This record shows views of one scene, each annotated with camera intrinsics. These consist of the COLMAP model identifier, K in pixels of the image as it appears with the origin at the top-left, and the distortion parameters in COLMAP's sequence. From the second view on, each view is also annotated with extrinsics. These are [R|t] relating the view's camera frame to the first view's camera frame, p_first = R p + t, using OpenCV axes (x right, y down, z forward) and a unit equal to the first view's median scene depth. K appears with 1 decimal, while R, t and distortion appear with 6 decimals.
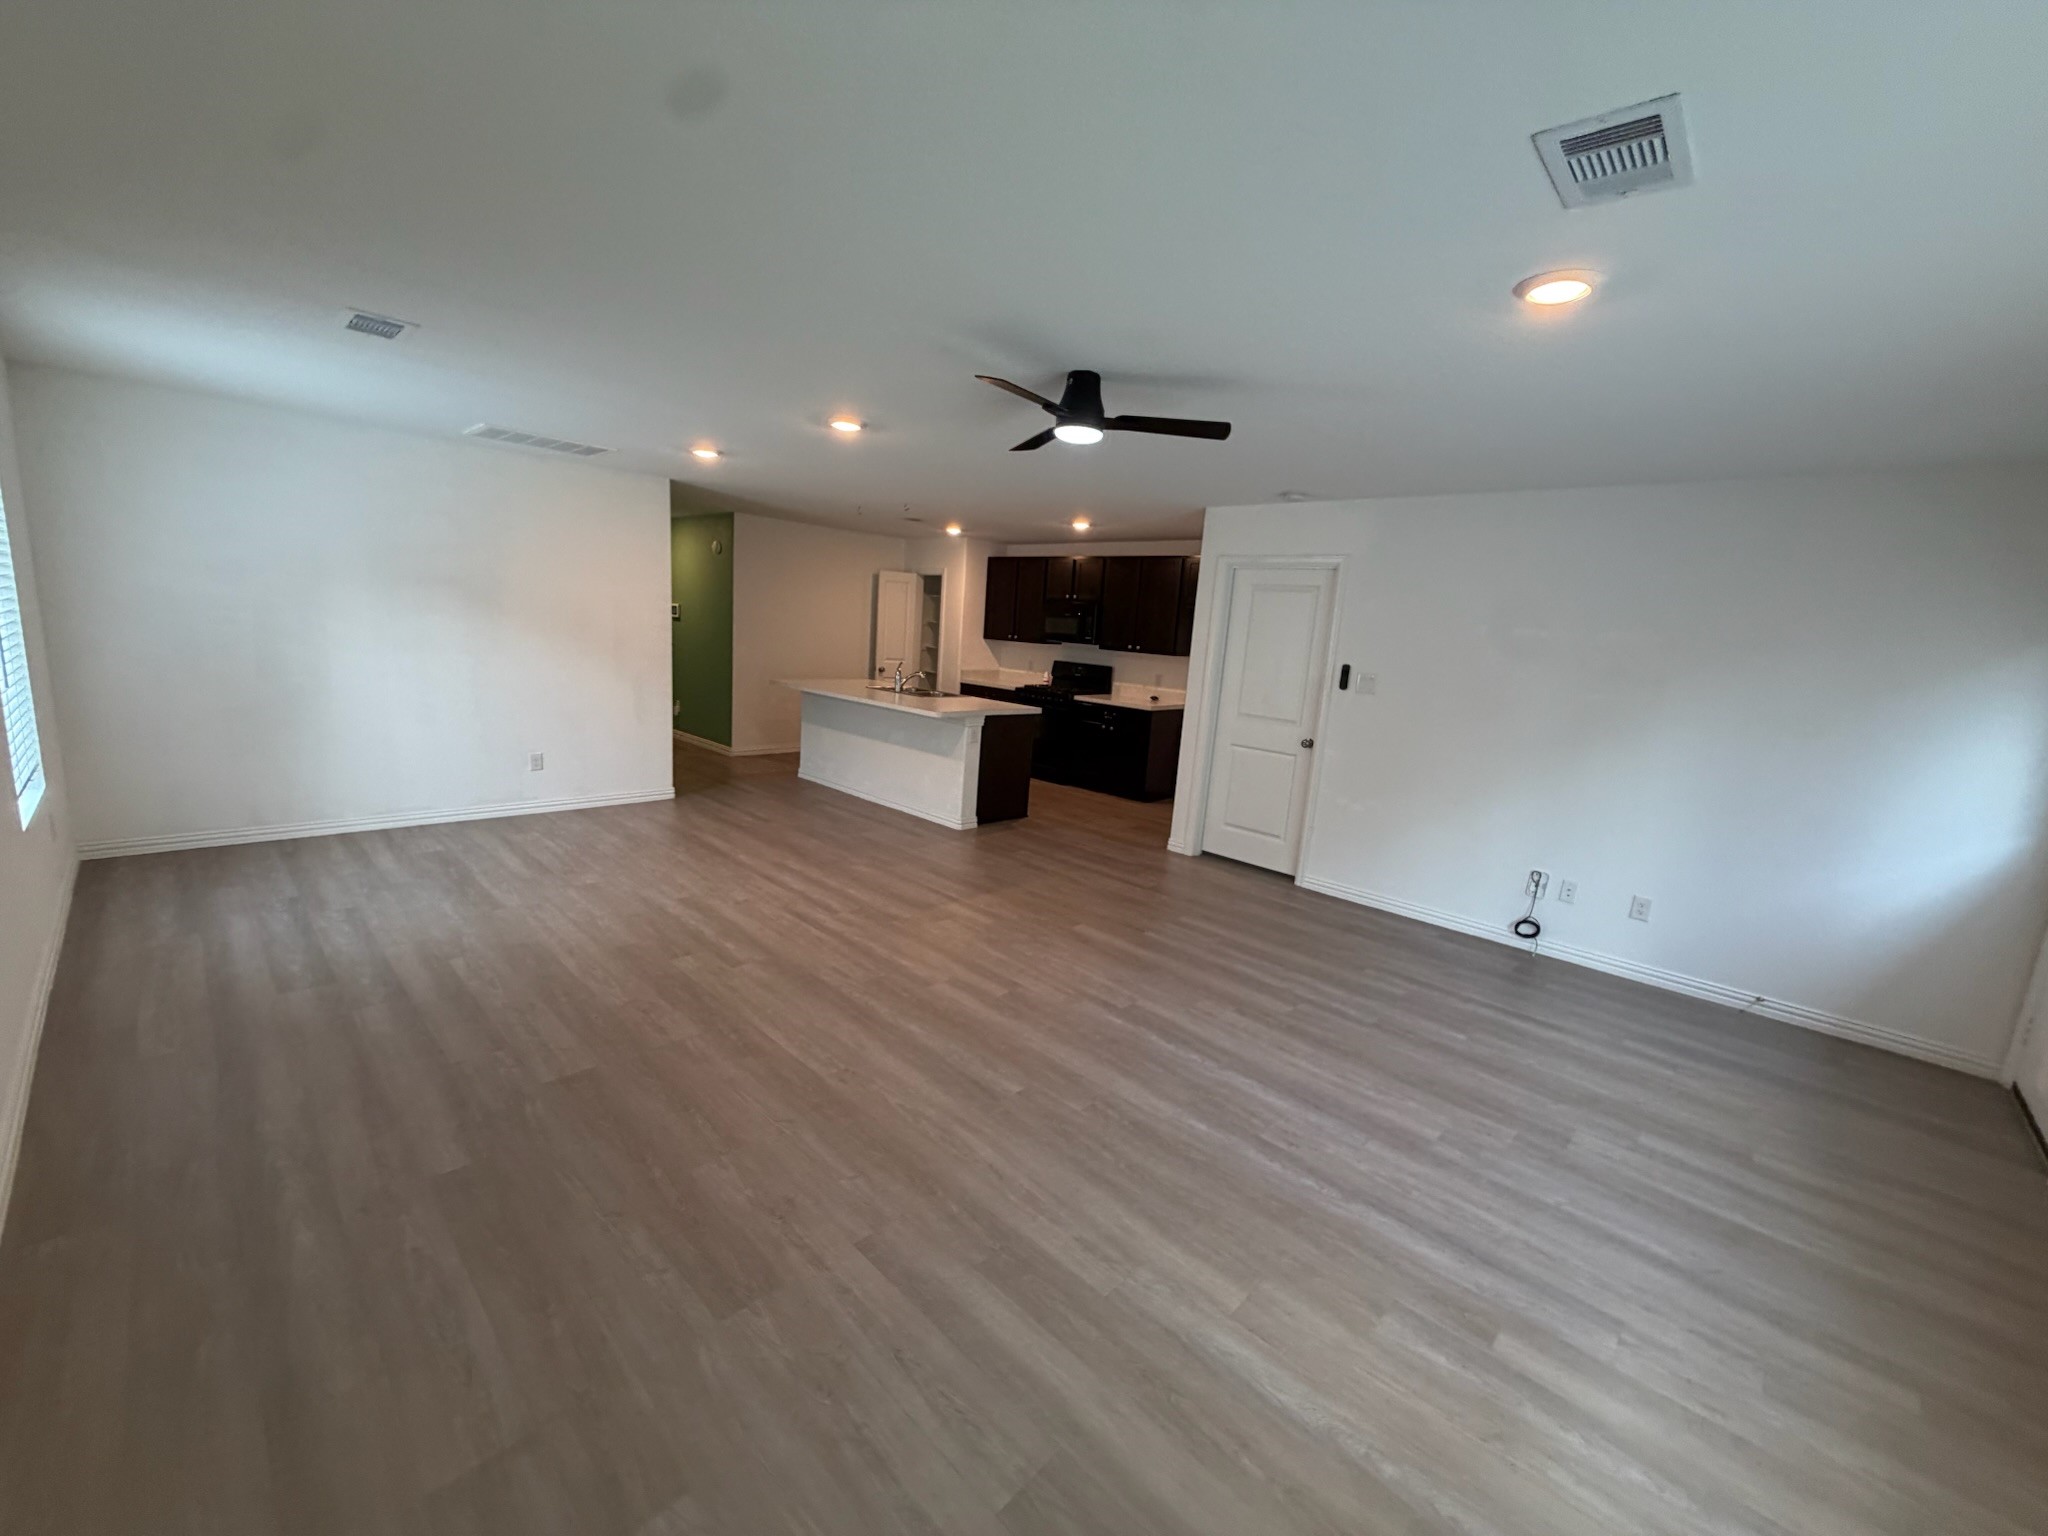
lens RADIAL K [[818.2, 0, 1014.2], [0, 818.2, 766.3], [0, 0, 1]] dist [-0.000634, 0.000417]
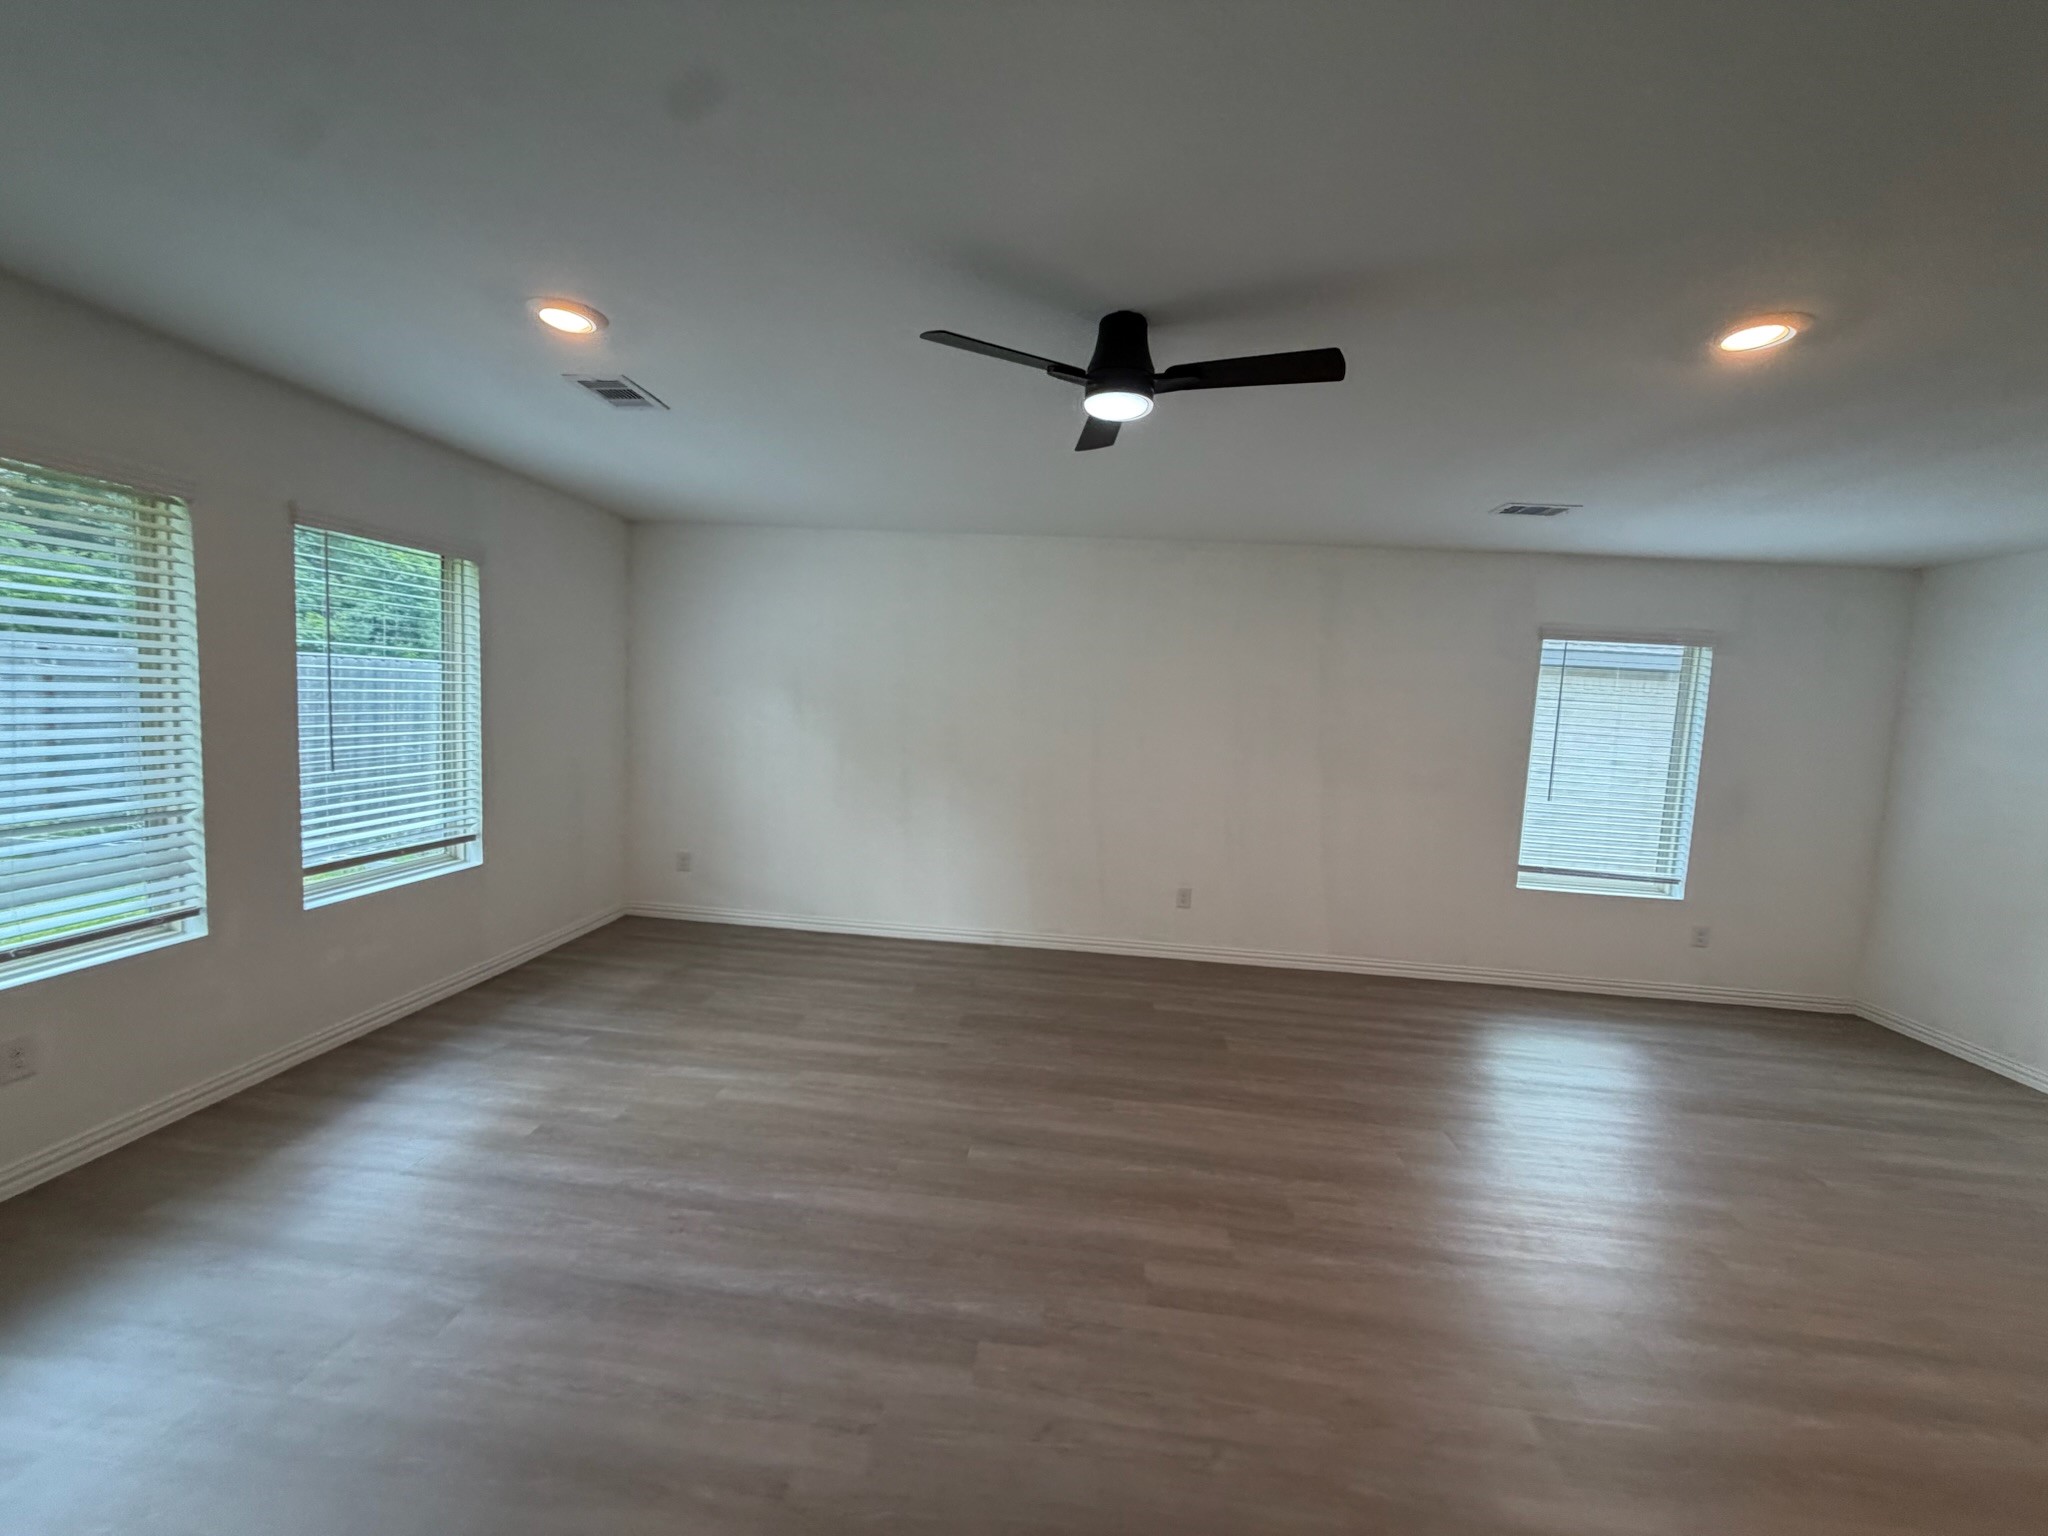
lens RADIAL K [[818.2, 0, 1023.6], [0, 818.2, 770.7], [0, 0, 1]] dist [-0.000634, 0.000417]
pose [[-0.768421, -0.055548, -0.637529, 0.399029], [-0.215060, 0.960701, 0.175508, -0.148583], [0.602725, 0.271971, -0.750169, 1.094093]]
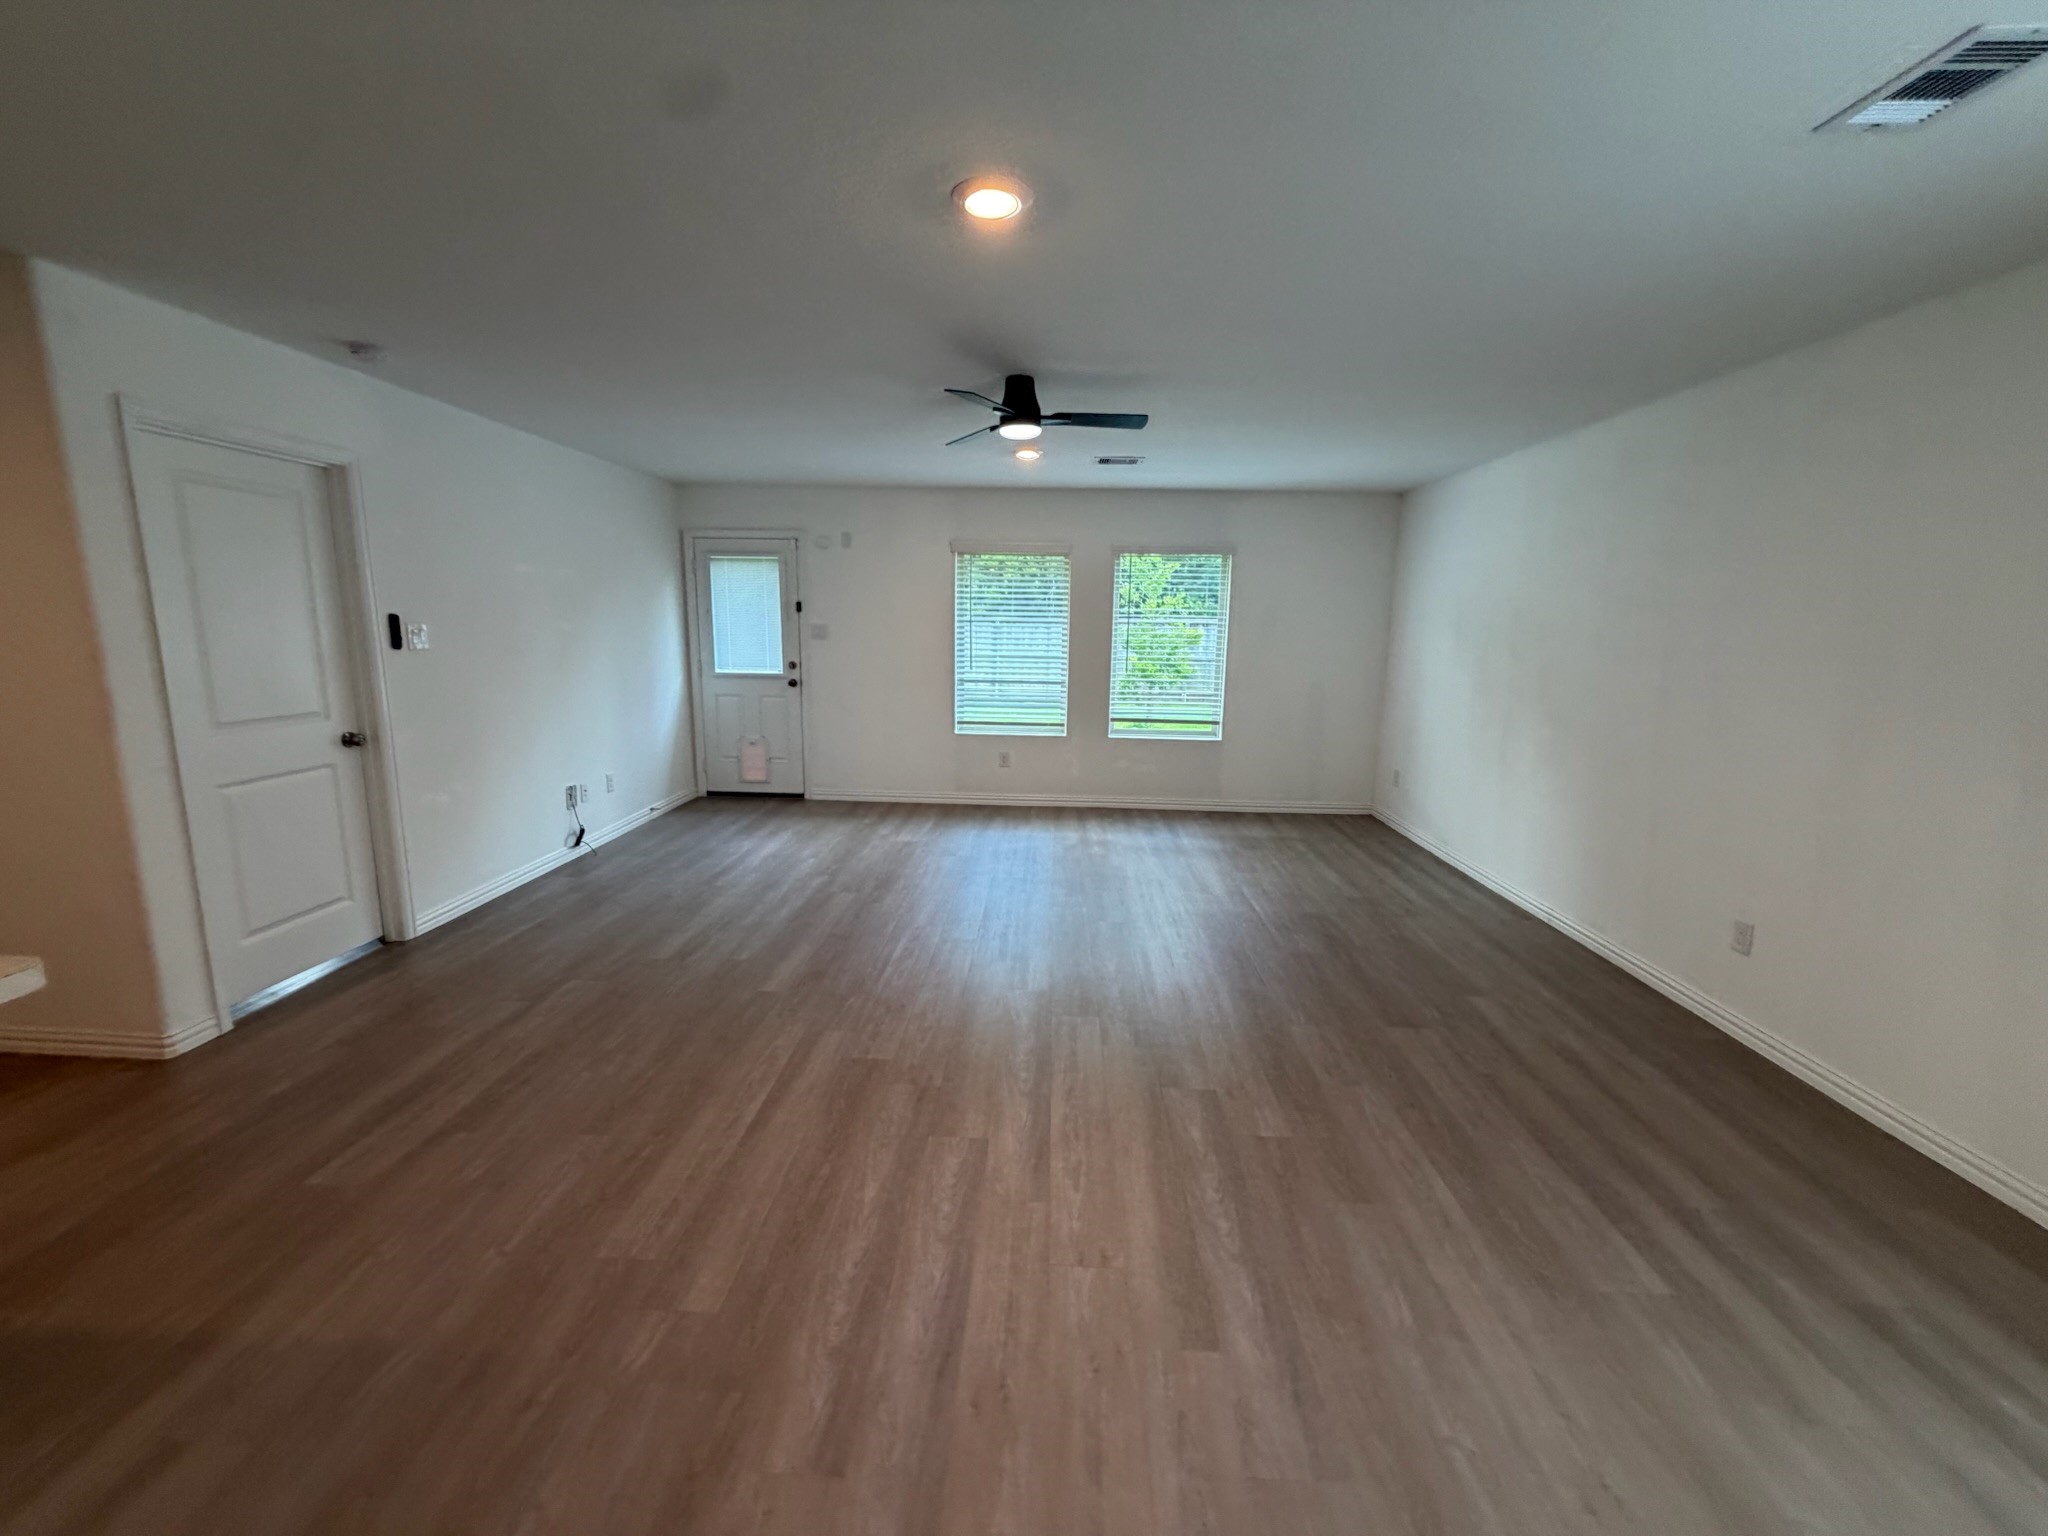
lens RADIAL K [[818.2, 0, 1018.6], [0, 818.2, 765.0], [0, 0, 1]] dist [-0.000634, 0.000417]
pose [[-0.662195, -0.210561, 0.719140, -0.594836], [0.065115, 0.939909, 0.335159, -0.246760], [-0.746497, 0.268767, -0.608692, 1.286080]]
